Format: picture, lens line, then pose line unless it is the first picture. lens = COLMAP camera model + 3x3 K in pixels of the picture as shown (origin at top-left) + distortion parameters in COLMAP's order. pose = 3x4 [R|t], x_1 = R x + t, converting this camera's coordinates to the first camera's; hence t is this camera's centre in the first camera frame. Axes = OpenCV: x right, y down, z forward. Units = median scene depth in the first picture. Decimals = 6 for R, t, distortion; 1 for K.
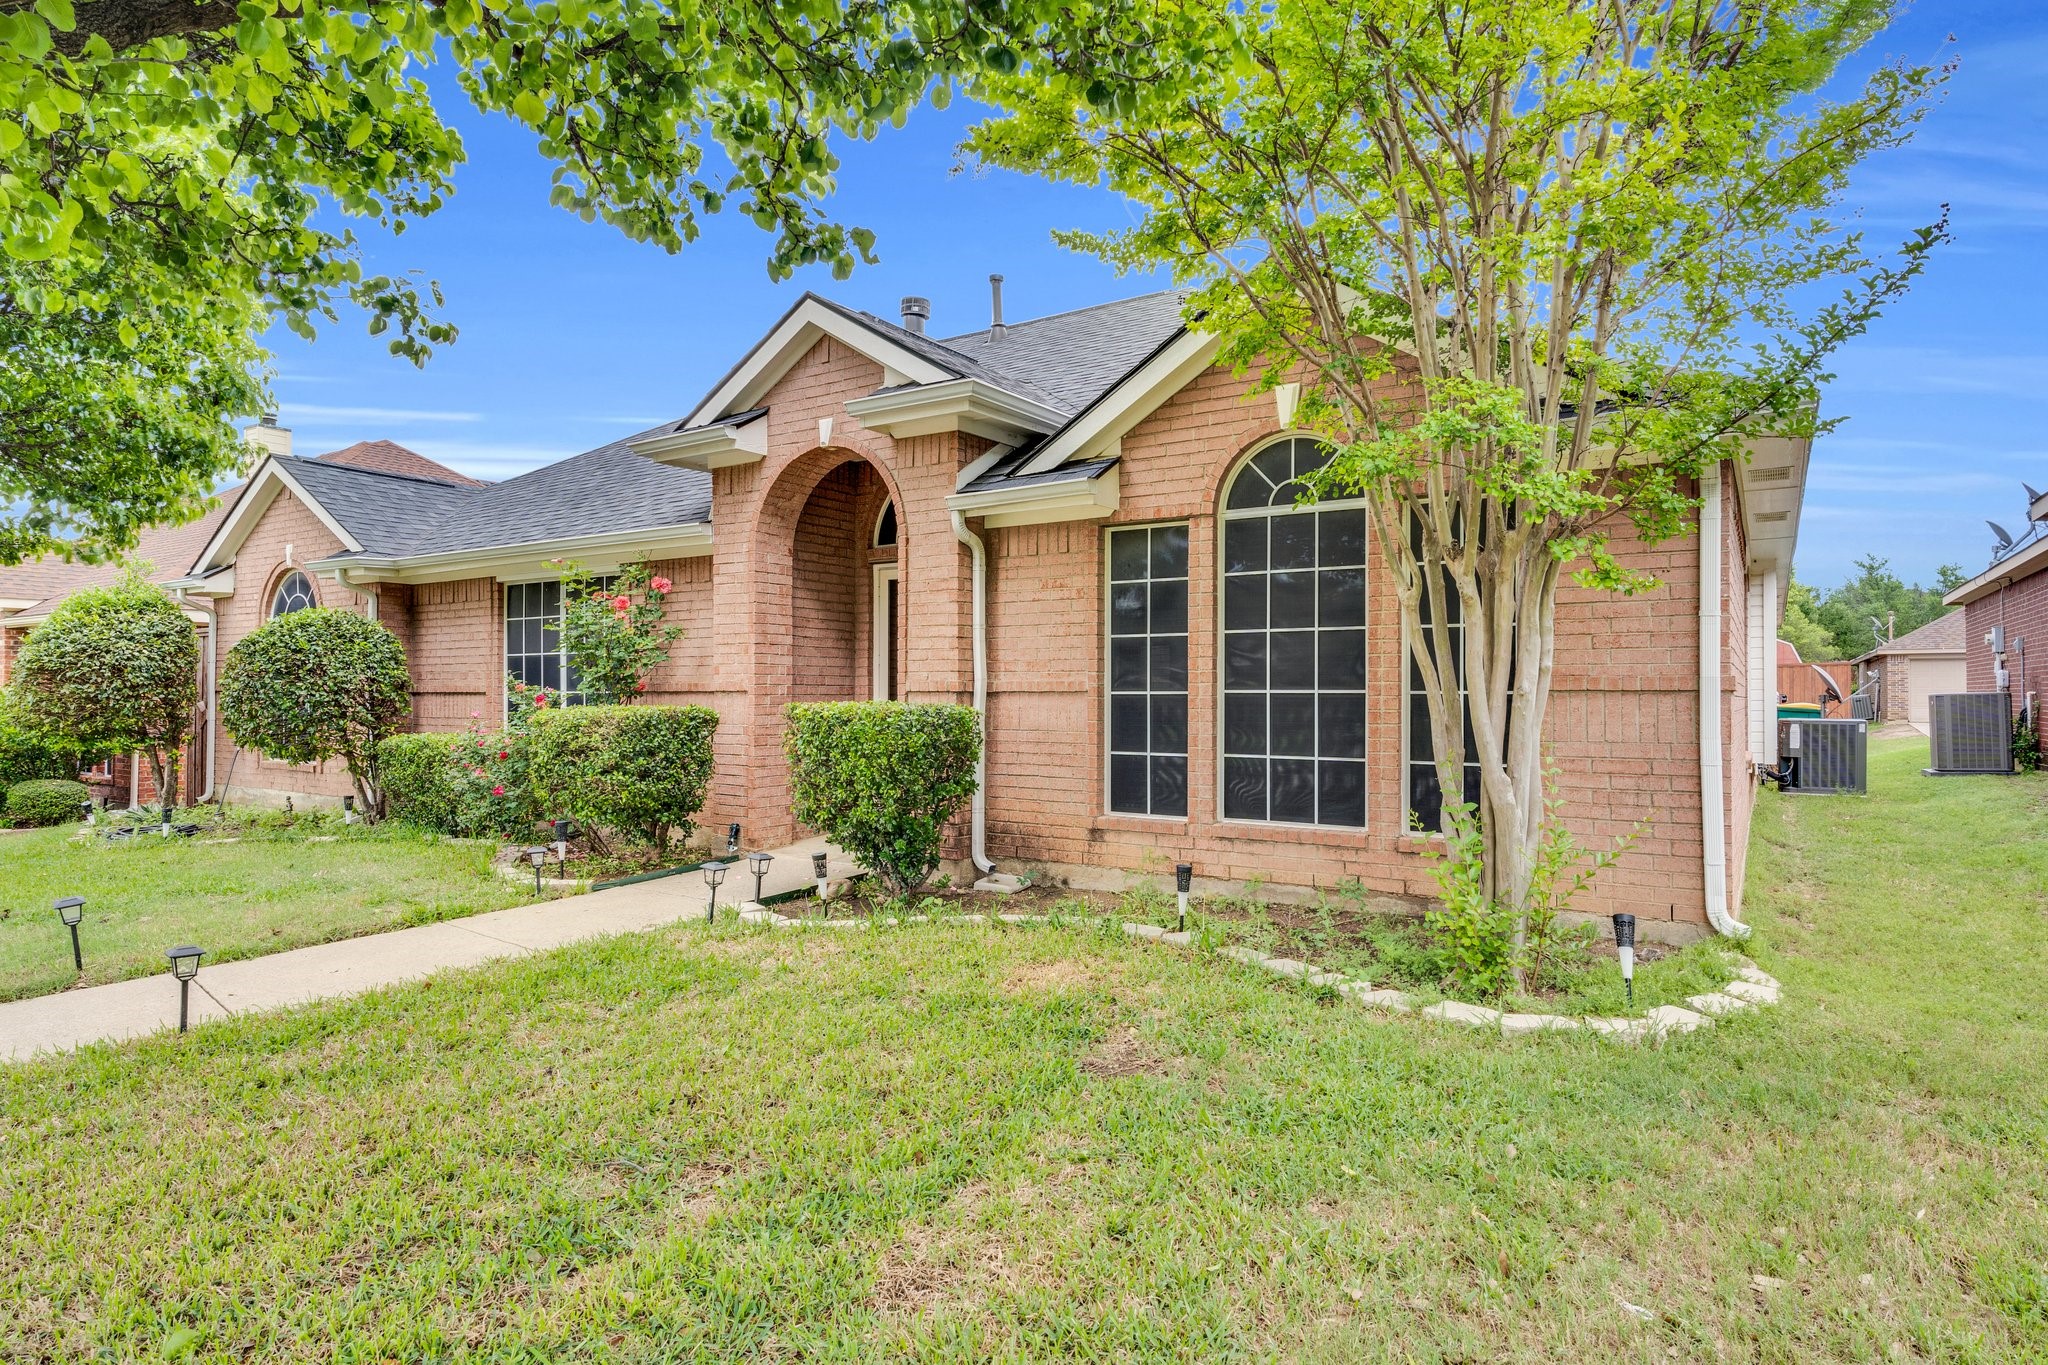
lens RADIAL K [[1132.6, 0, 1024.0], [0, 1132.6, 682.5], [0, 0, 1]] dist [-0.001465, 0.001535]
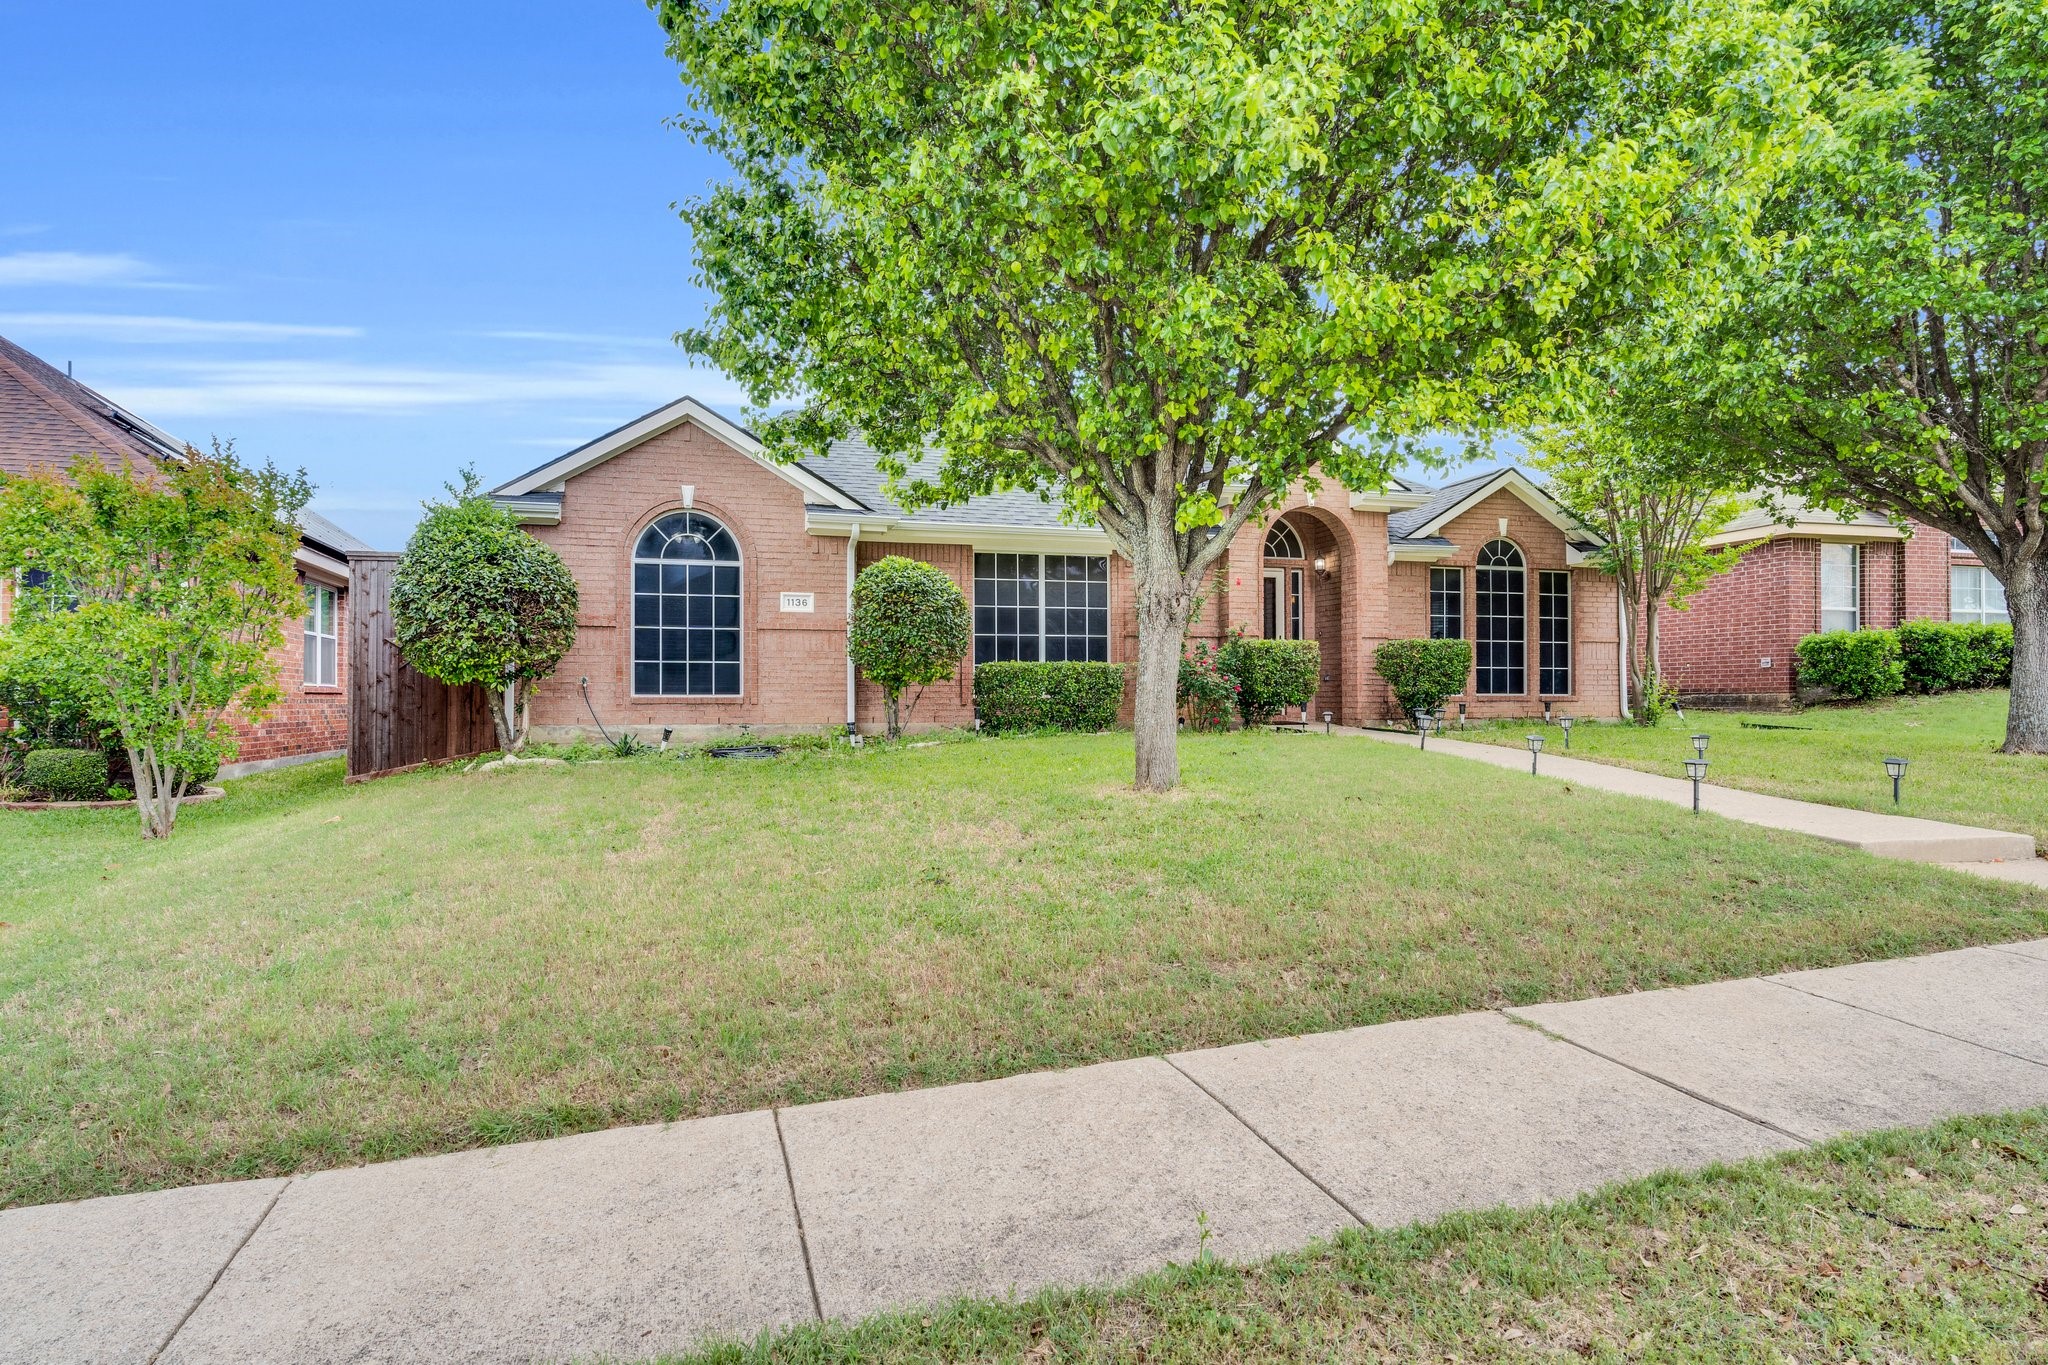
lens RADIAL K [[1132.6, 0, 1024.0], [0, 1132.6, 682.5], [0, 0, 1]] dist [-0.001465, 0.001535]
pose [[0.645194, 0.008475, 0.763972, -2.148319], [-0.004270, 0.999963, -0.007487, 0.111796], [-0.764007, 0.001569, 0.645206, 0.174157]]
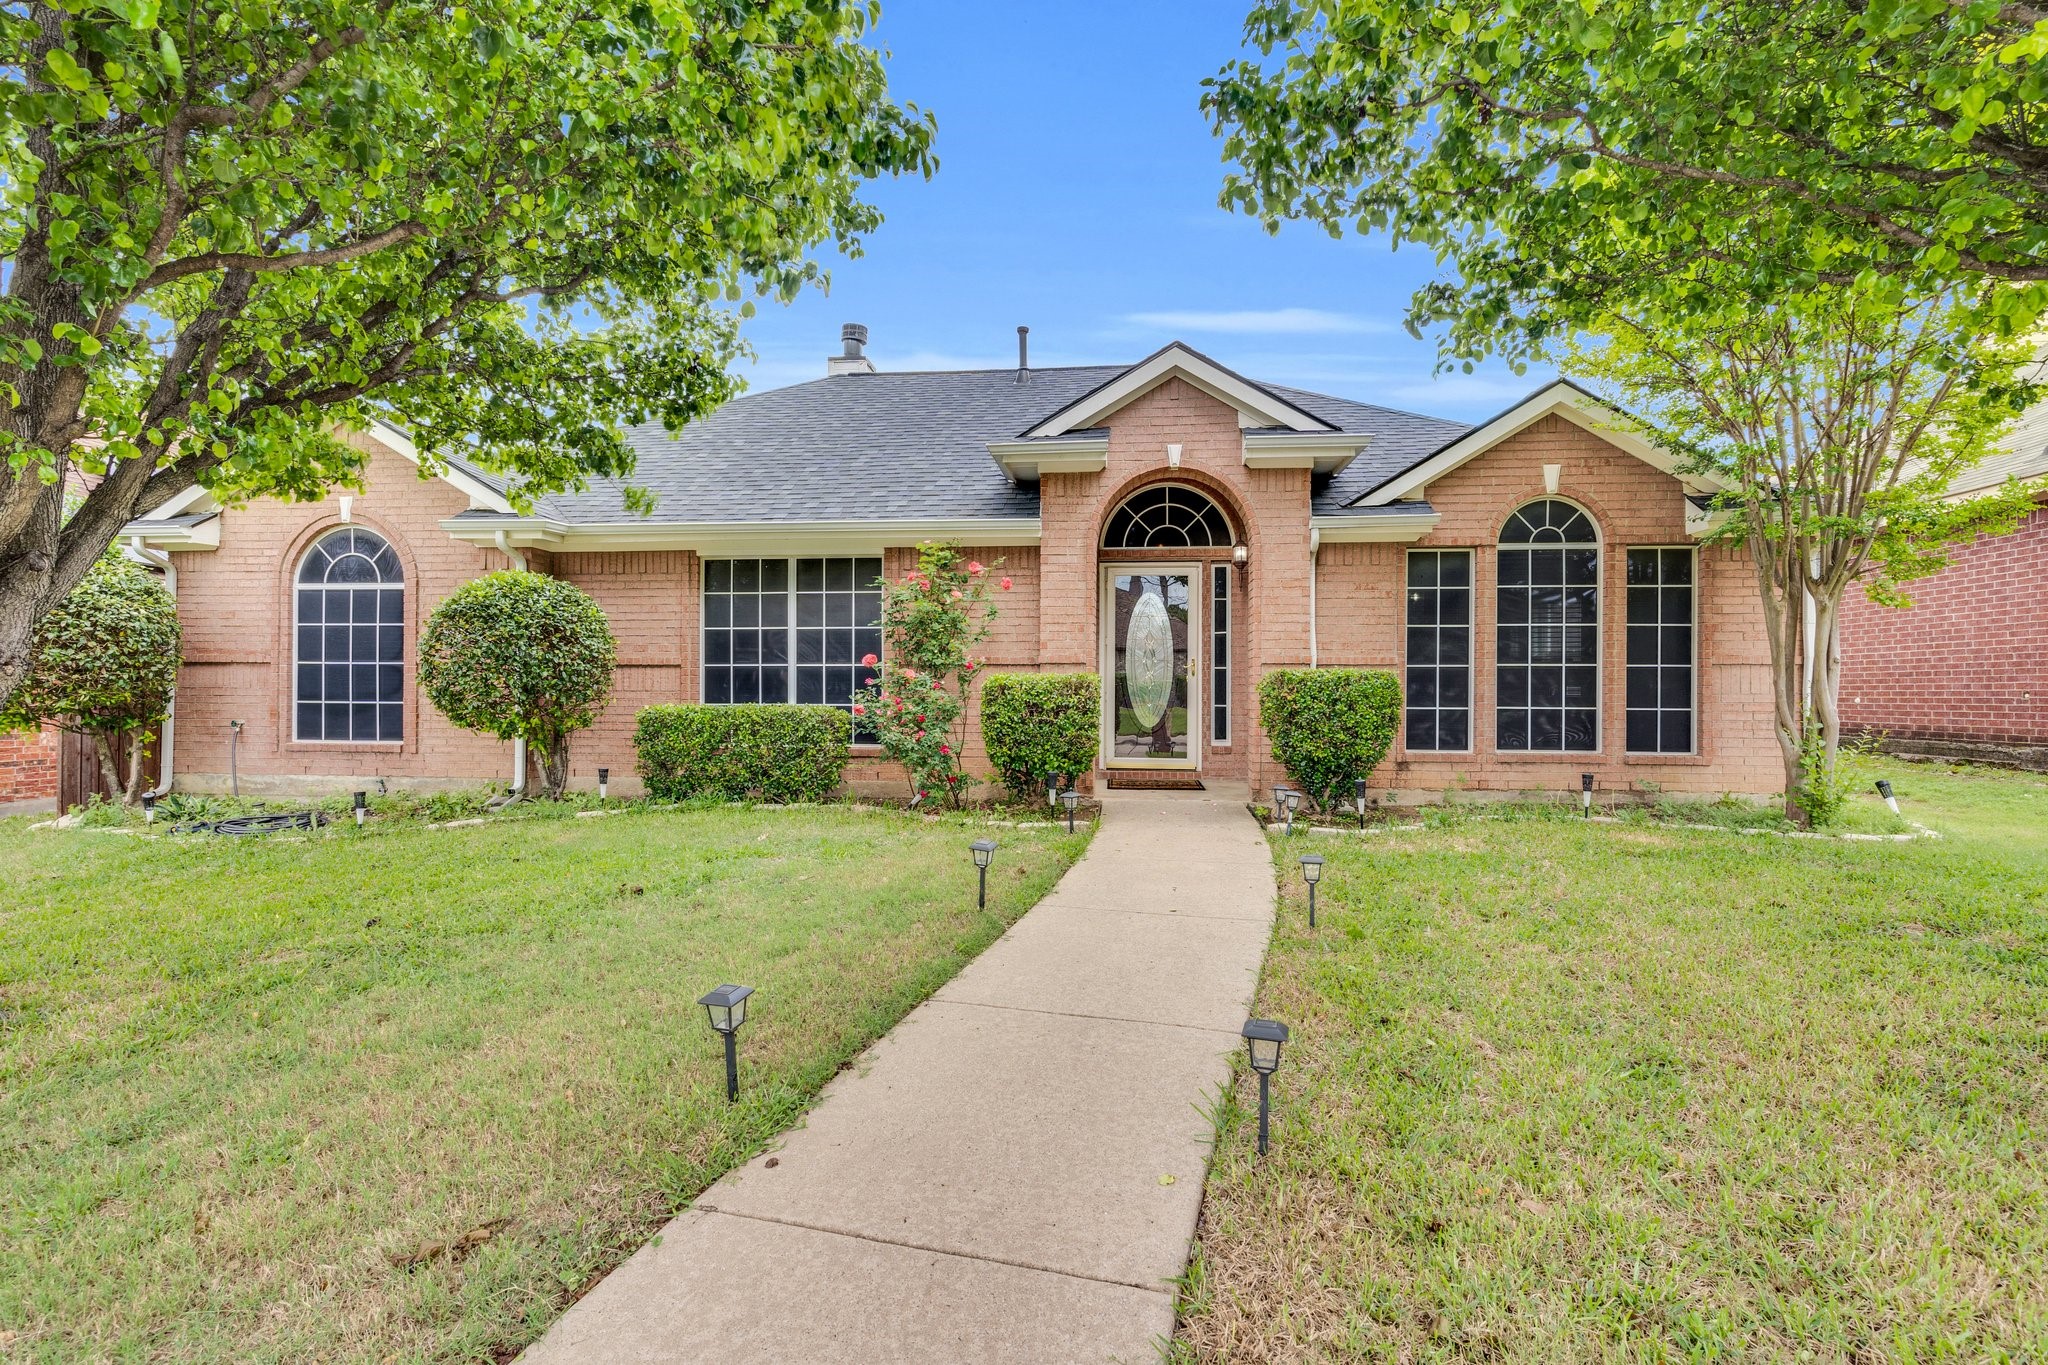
lens RADIAL K [[974.8, 0, 1024.0], [0, 974.8, 682.5], [0, 0, 1]] dist [0.001061, 0.000290]
pose [[0.888355, 0.005407, 0.459126, -0.915094], [-0.007389, 0.999970, 0.002520, 0.030712], [-0.459099, -0.005631, 0.888367, 0.137953]]
